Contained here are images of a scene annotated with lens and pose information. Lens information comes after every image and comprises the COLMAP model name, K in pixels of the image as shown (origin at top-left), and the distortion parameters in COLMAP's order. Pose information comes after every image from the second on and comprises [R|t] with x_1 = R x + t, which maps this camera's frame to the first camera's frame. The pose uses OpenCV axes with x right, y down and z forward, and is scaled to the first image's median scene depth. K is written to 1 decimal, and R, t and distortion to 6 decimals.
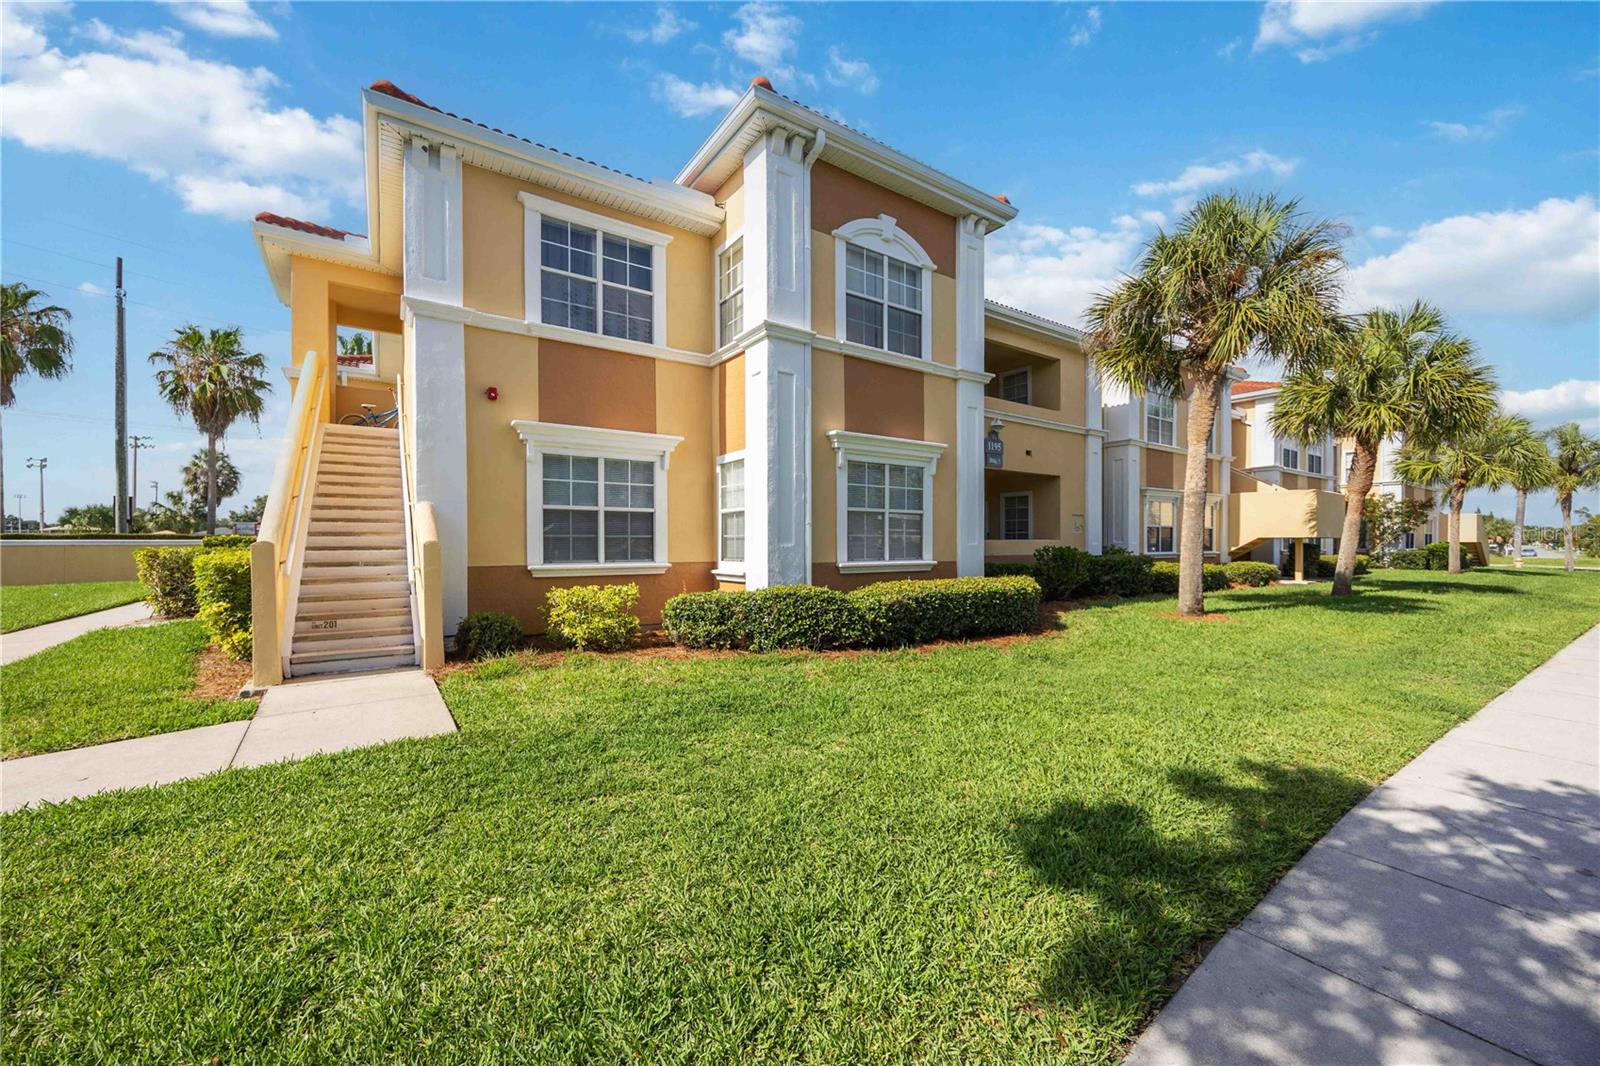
lens RADIAL K [[602.5, 0, 801.5], [0, 602.5, 540.7], [0, 0, 1]] dist [-0.004255, -0.000070]
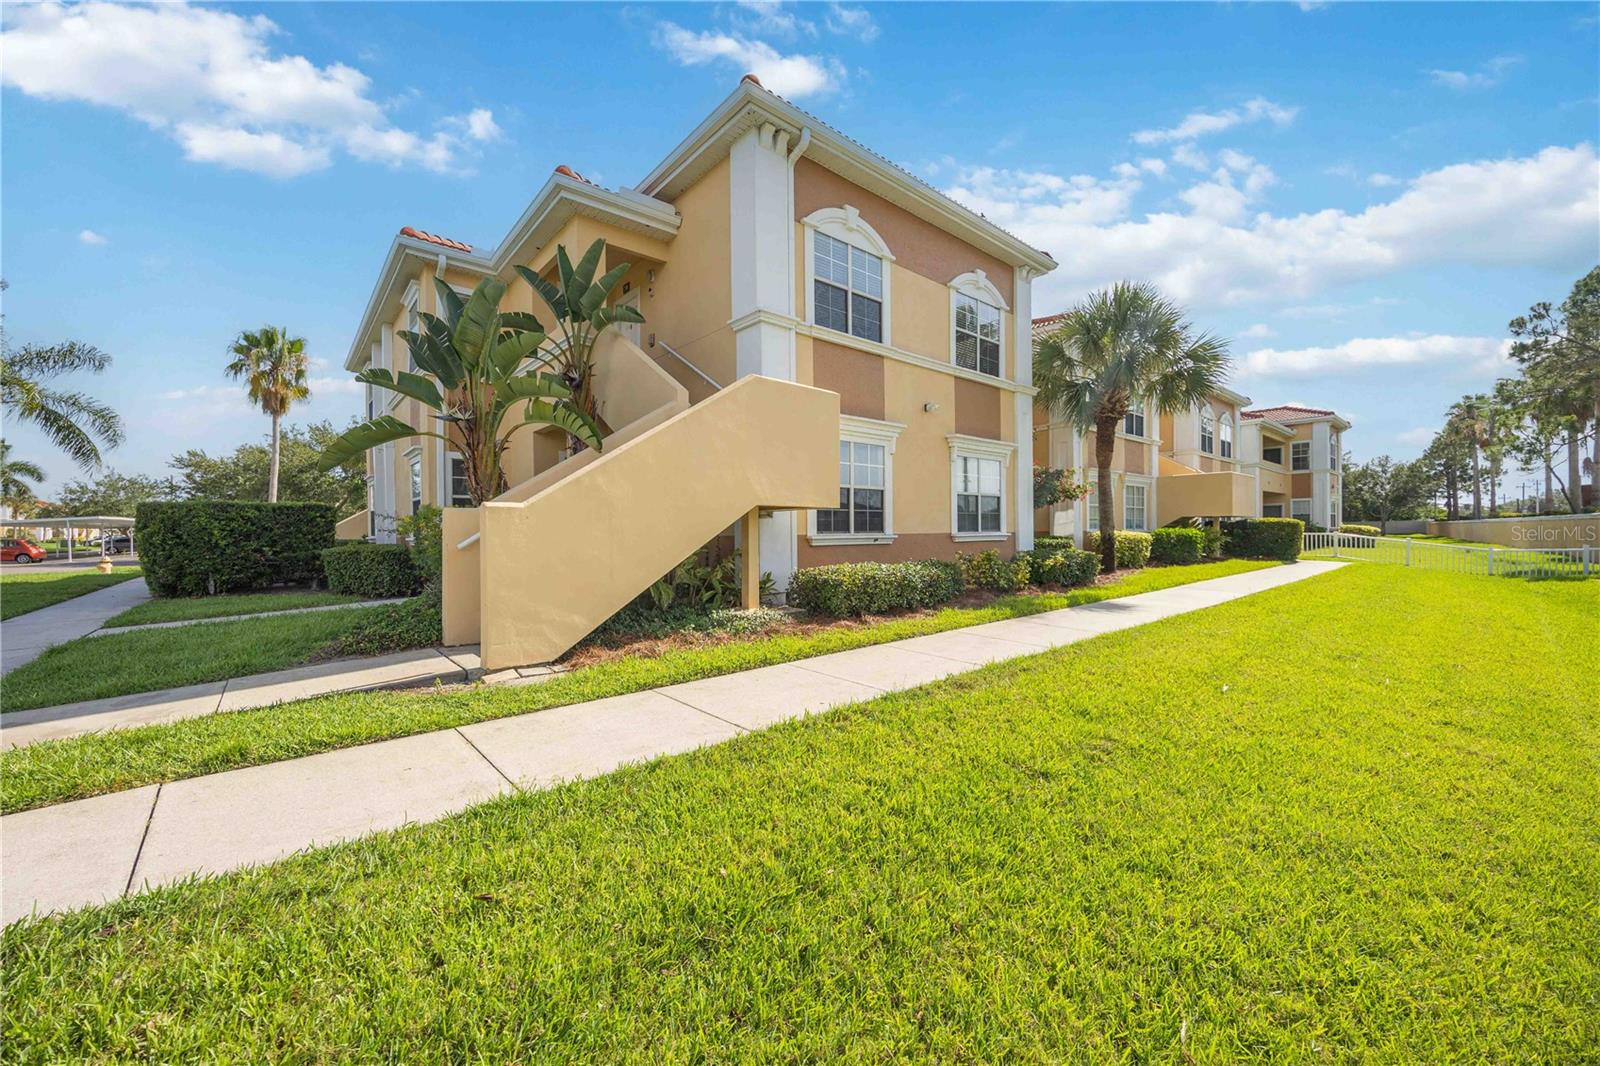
lens RADIAL K [[602.5, 0, 801.5], [0, 602.5, 540.7], [0, 0, 1]] dist [-0.004255, -0.000070]
pose [[0.988930, -0.014000, 0.147724, -0.116055], [0.006630, 0.998714, 0.050267, -0.003039], [-0.148238, -0.048731, 0.987750, -0.073291]]
